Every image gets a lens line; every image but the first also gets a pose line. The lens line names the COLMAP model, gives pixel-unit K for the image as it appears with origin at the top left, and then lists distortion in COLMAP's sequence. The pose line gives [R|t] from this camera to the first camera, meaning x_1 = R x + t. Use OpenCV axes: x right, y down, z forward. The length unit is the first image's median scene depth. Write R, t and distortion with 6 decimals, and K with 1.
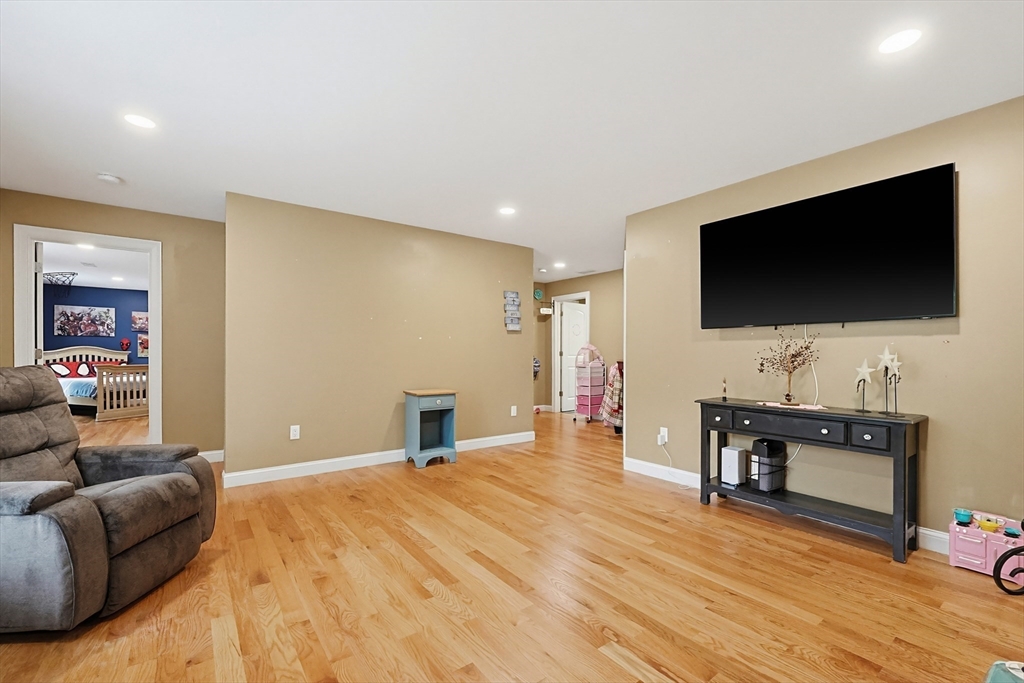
lens RADIAL K [[439.9, 0, 516.7], [0, 439.9, 353.3], [0, 0, 1]] dist [0.002338, 0.000310]
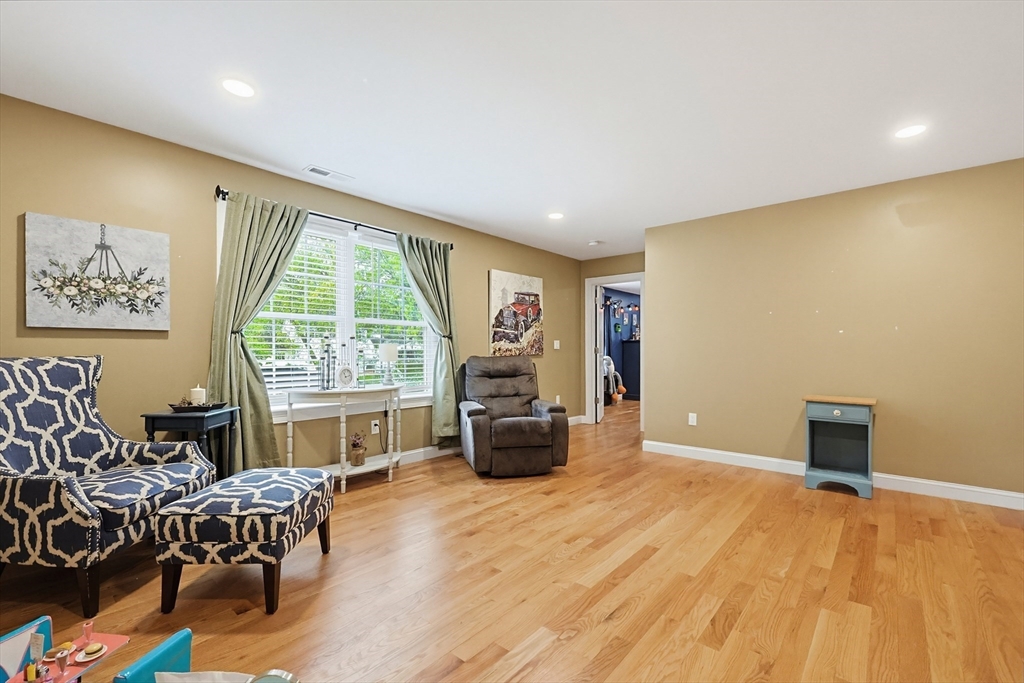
lens RADIAL K [[439.9, 0, 516.7], [0, 439.9, 353.3], [0, 0, 1]] dist [0.002338, 0.000310]
pose [[0.216159, 0.006057, -0.976339, 0.689283], [-0.003899, 0.999978, 0.005341, 0.004890], [0.976350, 0.002652, 0.216178, 0.408357]]
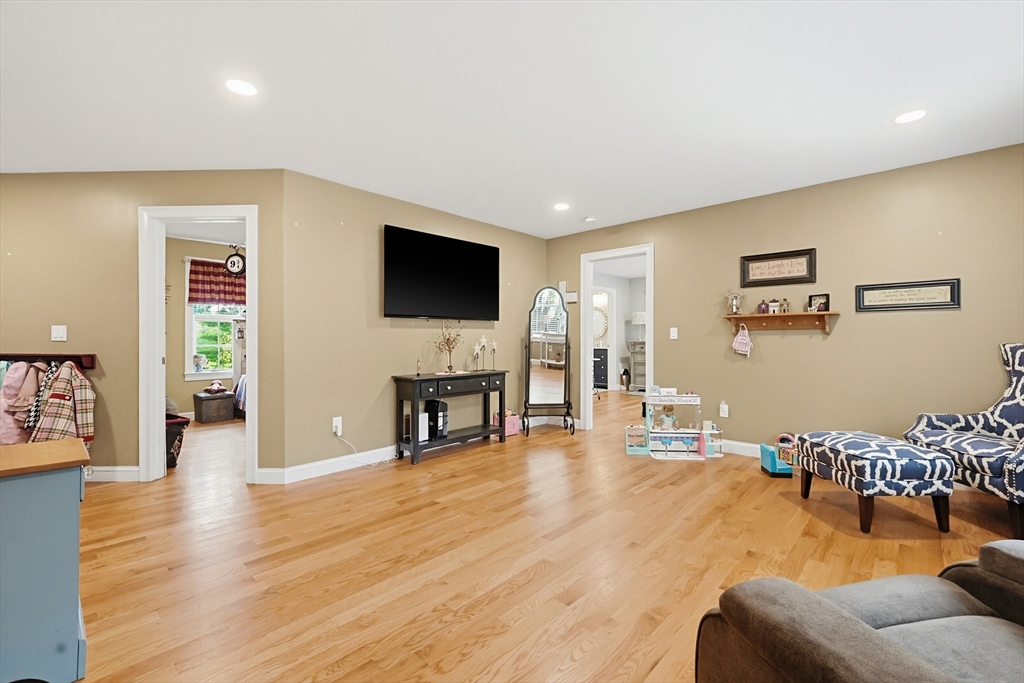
lens RADIAL K [[443.6, 0, 517.6], [0, 443.6, 338.1], [0, 0, 1]] dist [-0.000937, -0.000116]
pose [[-0.181269, -0.000804, 0.983433, -0.913740], [0.006217, 0.999979, 0.001964, -0.002100], [-0.983414, 0.006470, -0.181260, 1.059801]]
